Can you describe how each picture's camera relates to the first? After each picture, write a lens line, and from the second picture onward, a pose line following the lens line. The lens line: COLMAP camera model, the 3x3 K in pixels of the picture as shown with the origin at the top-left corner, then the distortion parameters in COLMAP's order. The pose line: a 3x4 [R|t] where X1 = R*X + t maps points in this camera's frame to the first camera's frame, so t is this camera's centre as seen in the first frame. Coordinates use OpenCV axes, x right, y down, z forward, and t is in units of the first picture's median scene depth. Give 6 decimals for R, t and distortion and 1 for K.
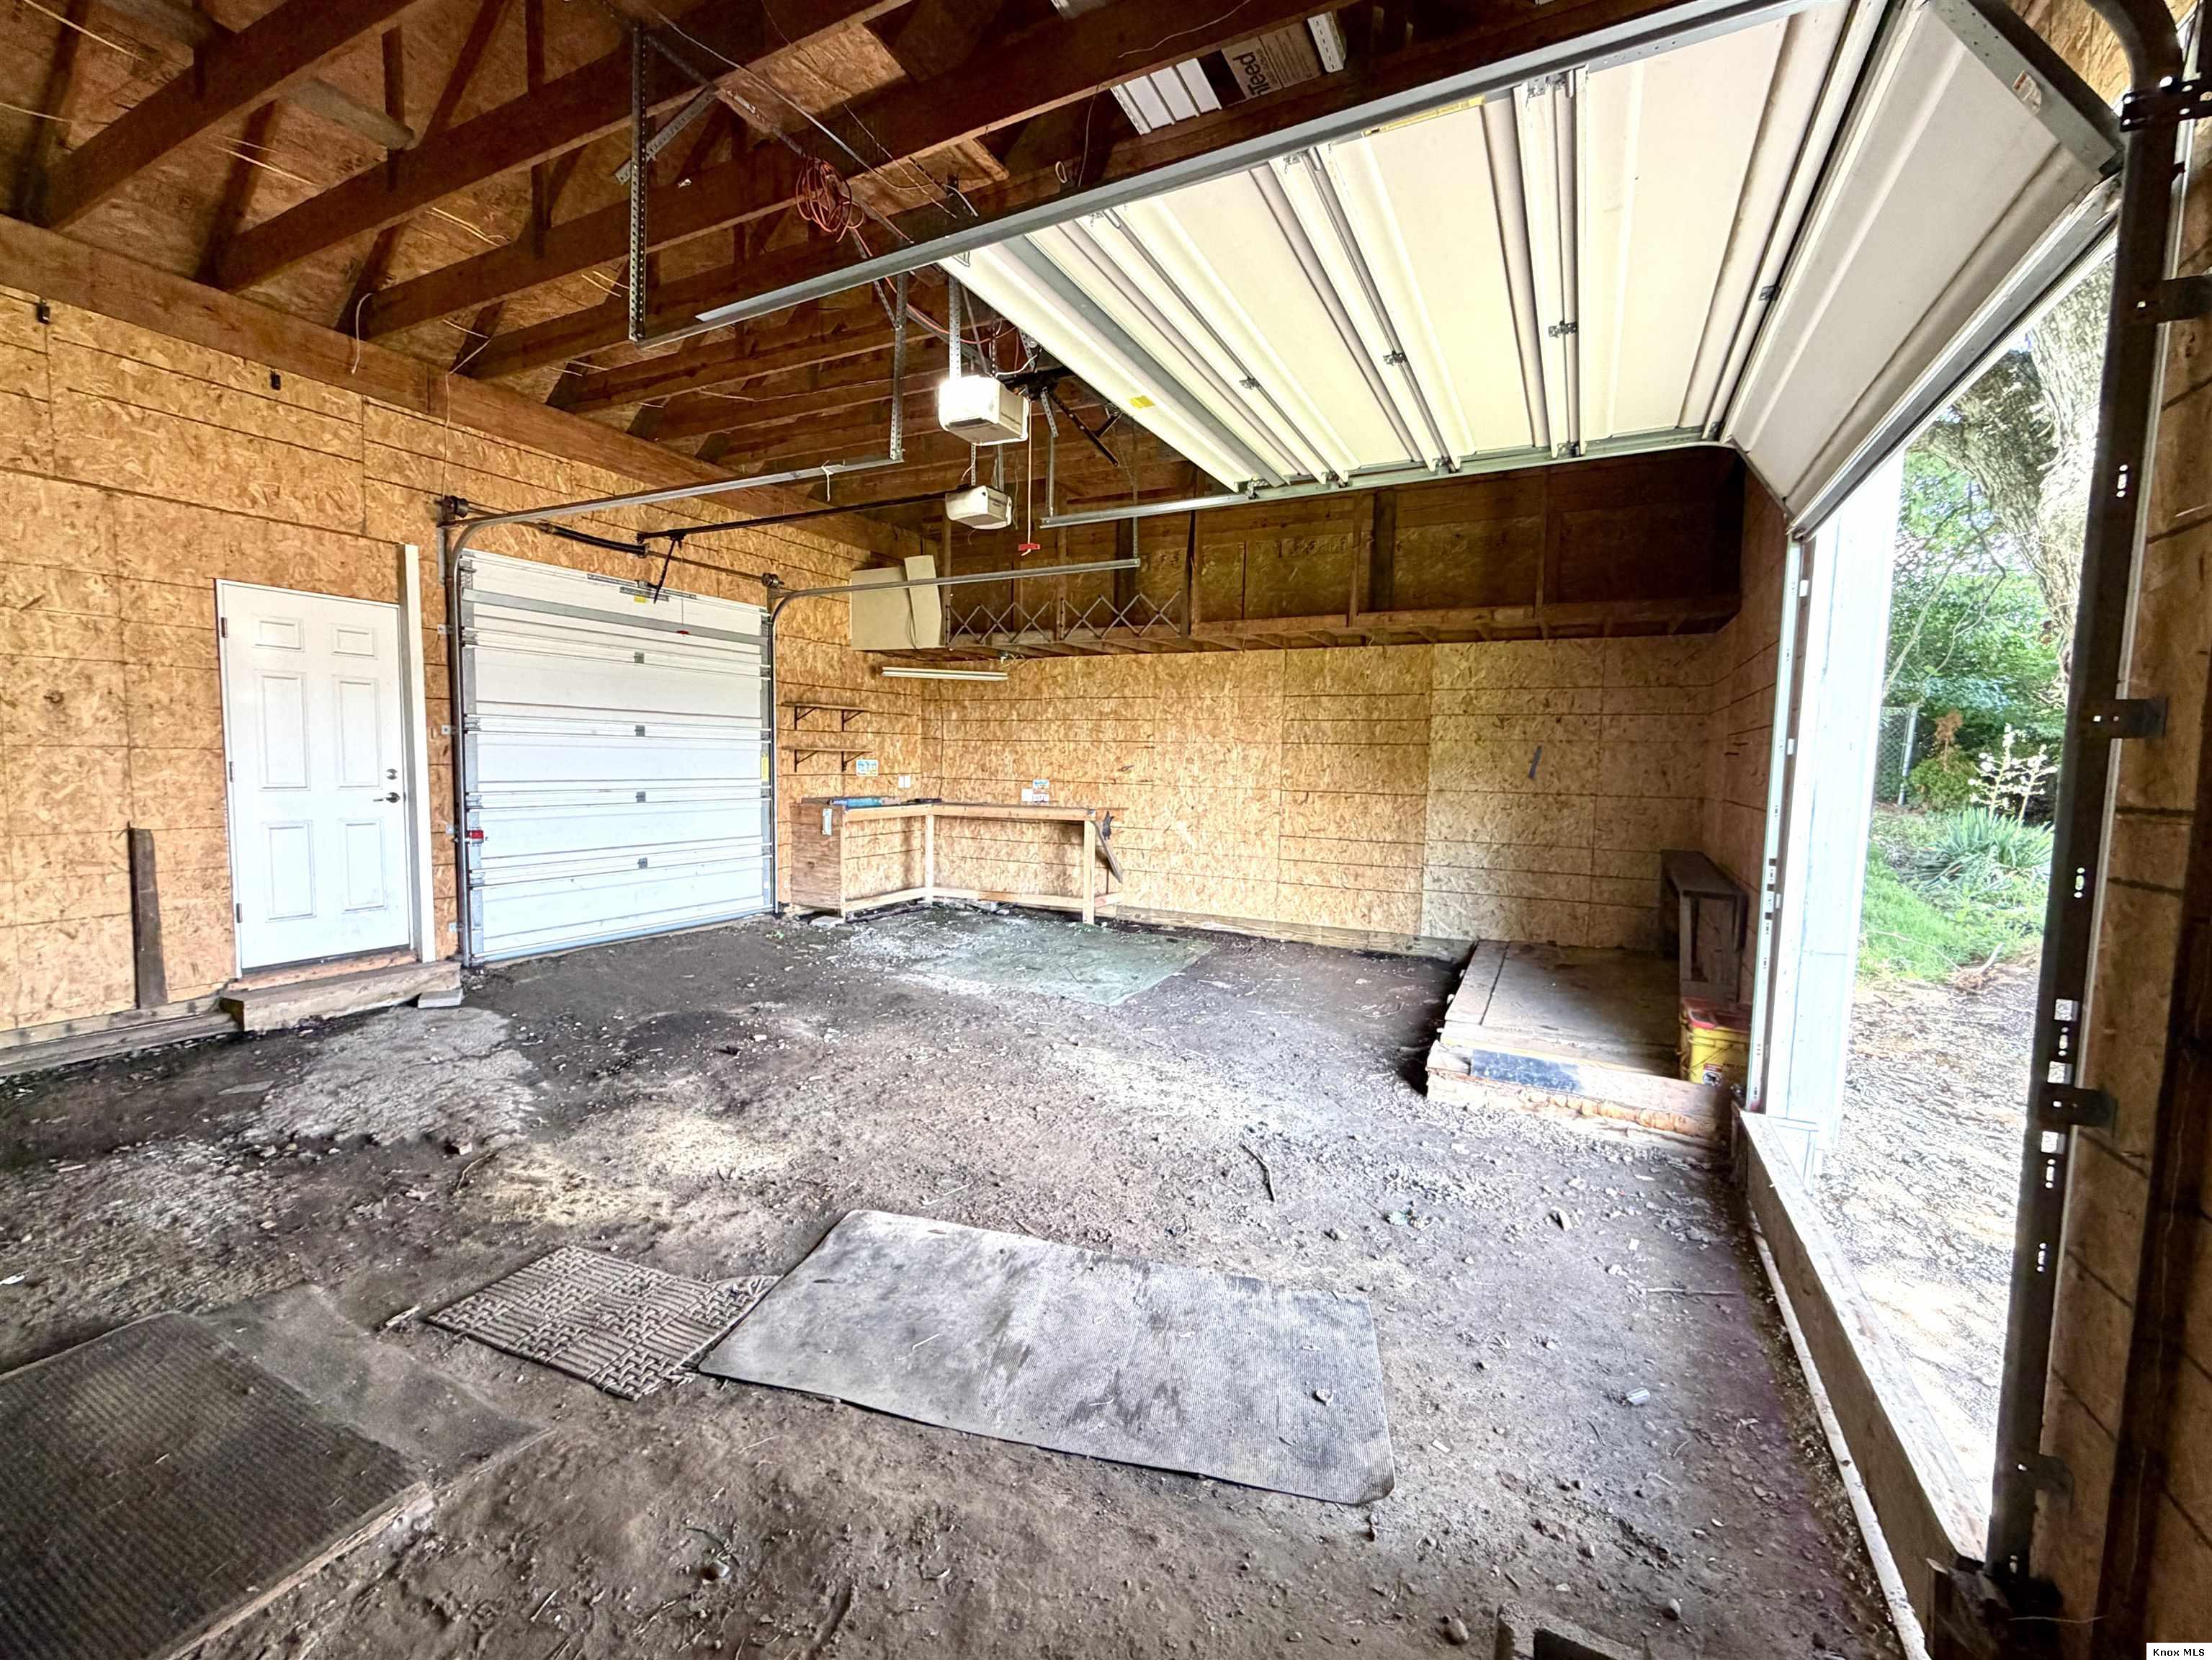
lens RADIAL K [[951.1, 0, 1096.9], [0, 951.1, 831.1], [0, 0, 1]] dist [0.001678, 0.000449]
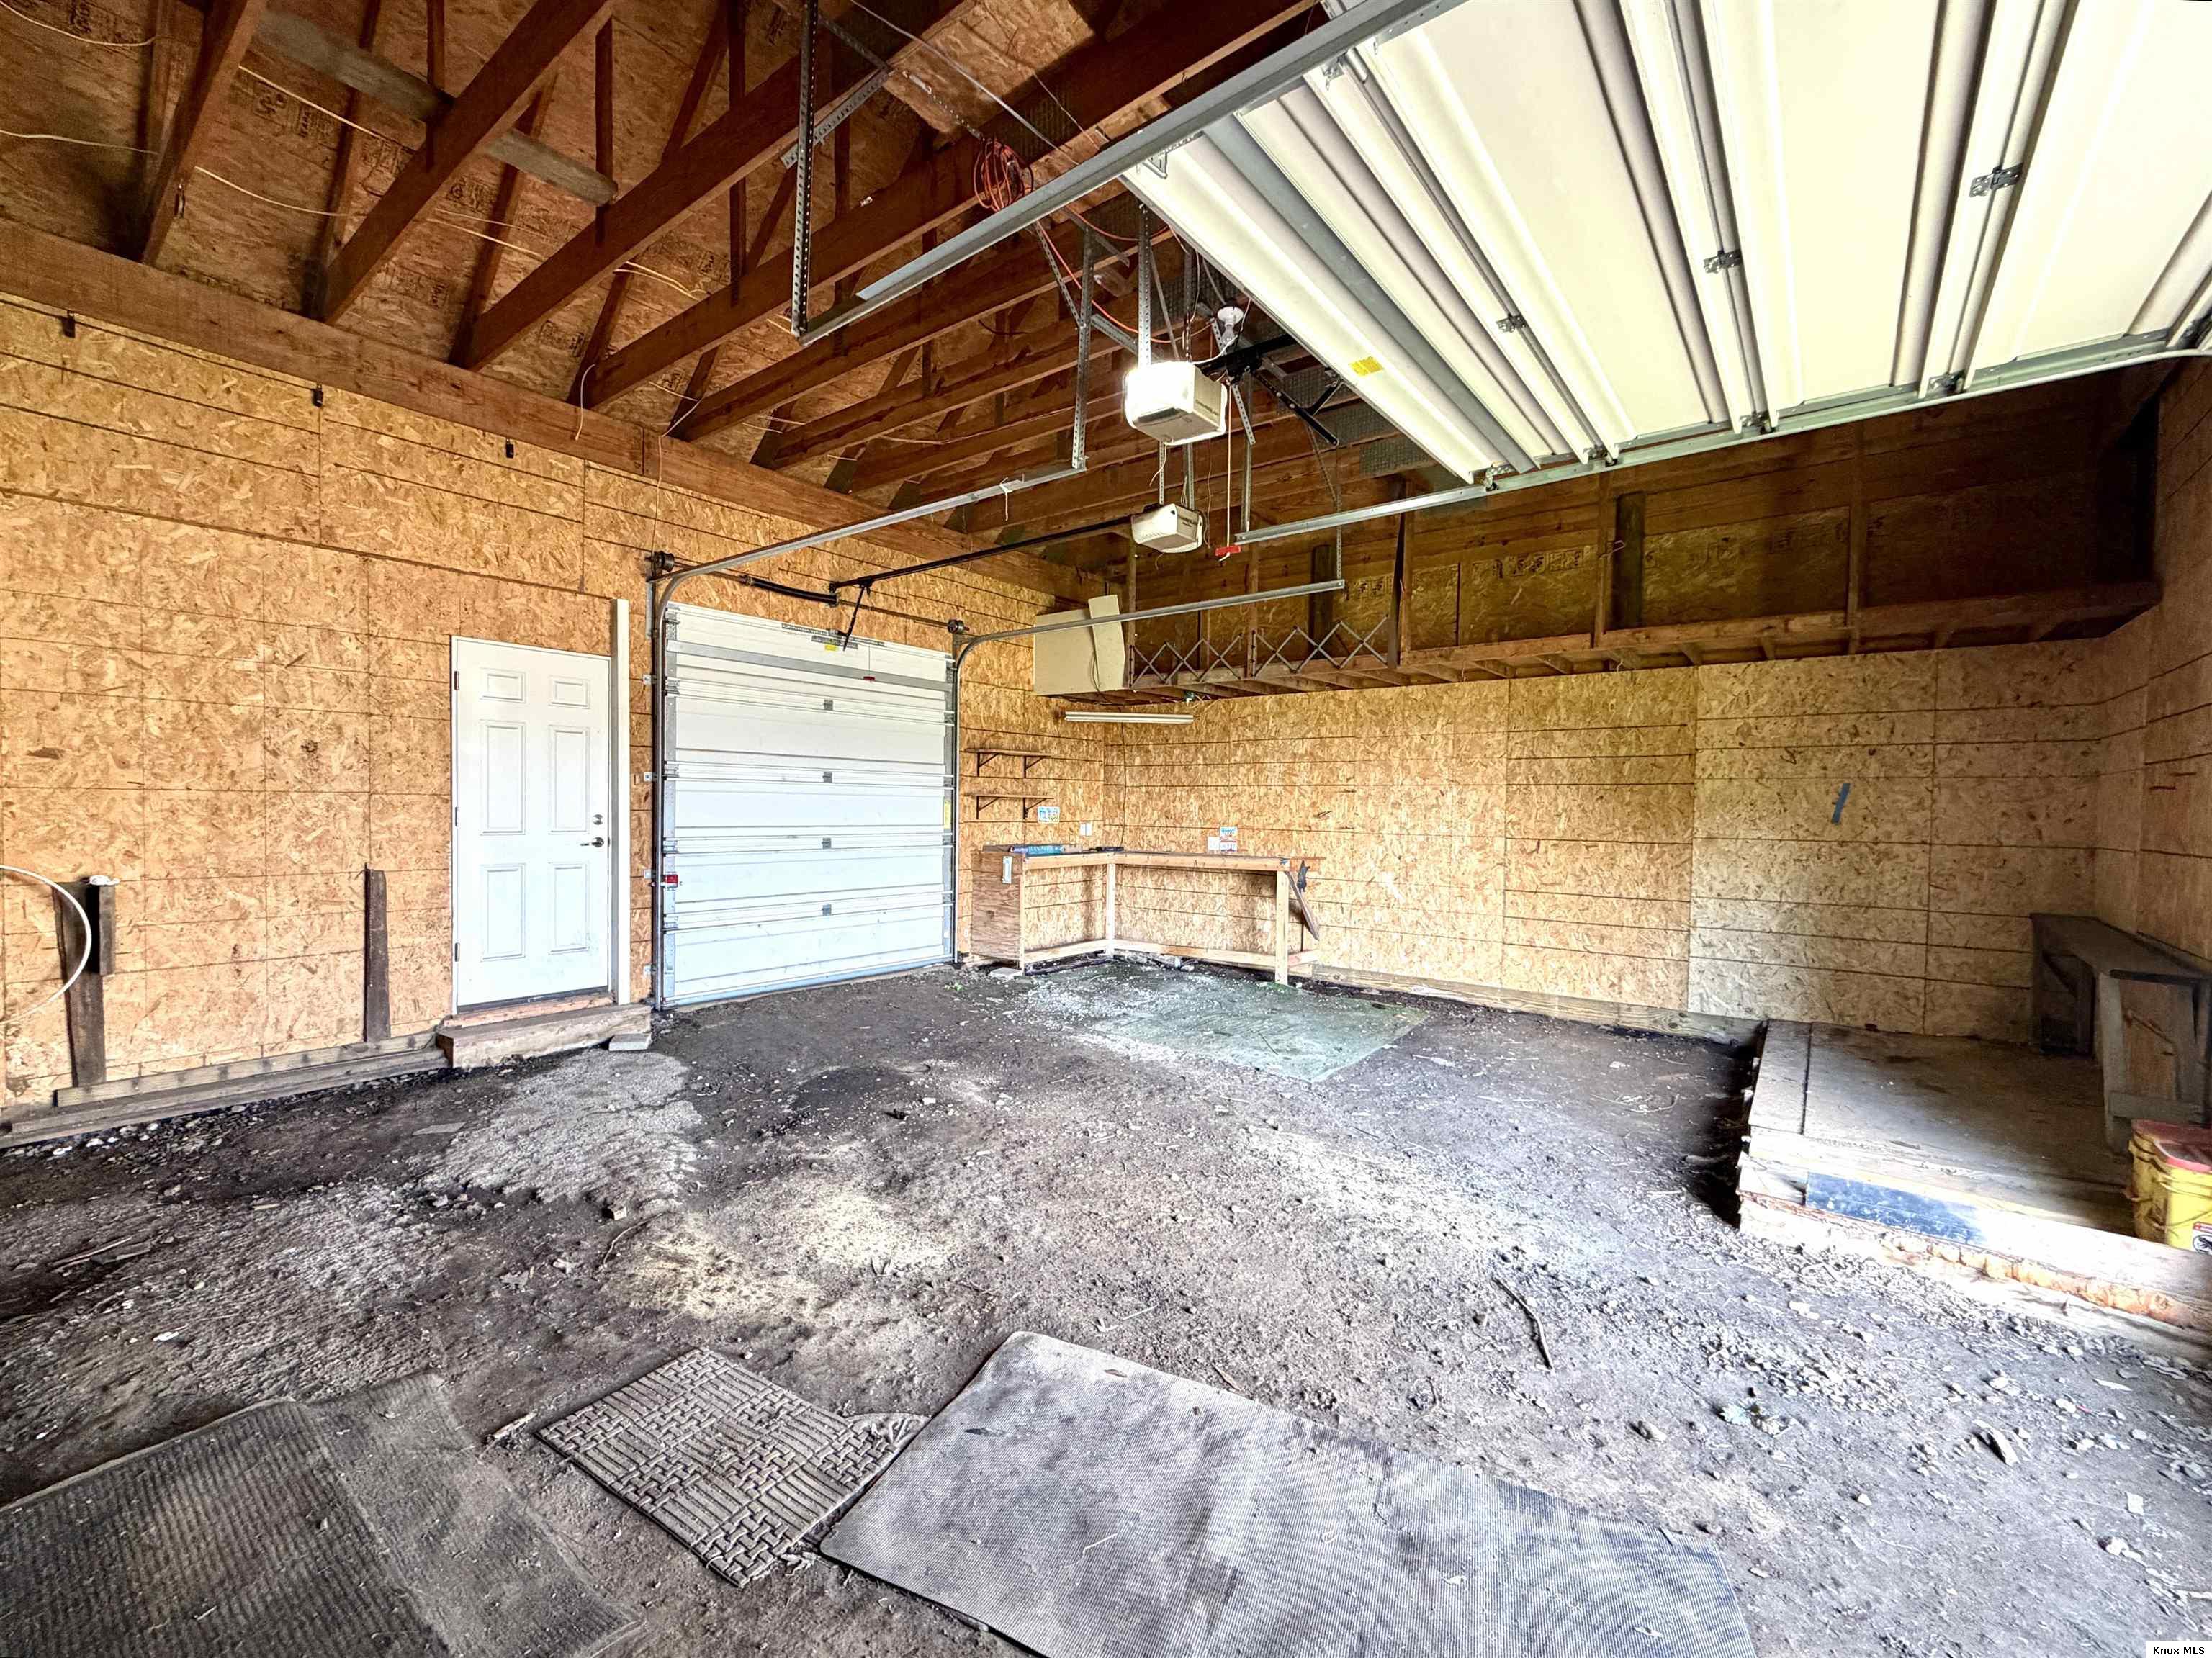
lens RADIAL K [[950.9, 0, 1096.9], [0, 950.9, 830.1], [0, 0, 1]] dist [0.001678, 0.000449]
pose [[0.982126, 0.000214, -0.188223, -0.019524], [-0.010516, 0.998500, -0.053736, 0.001566], [0.187929, 0.054755, 0.980655, 0.110830]]
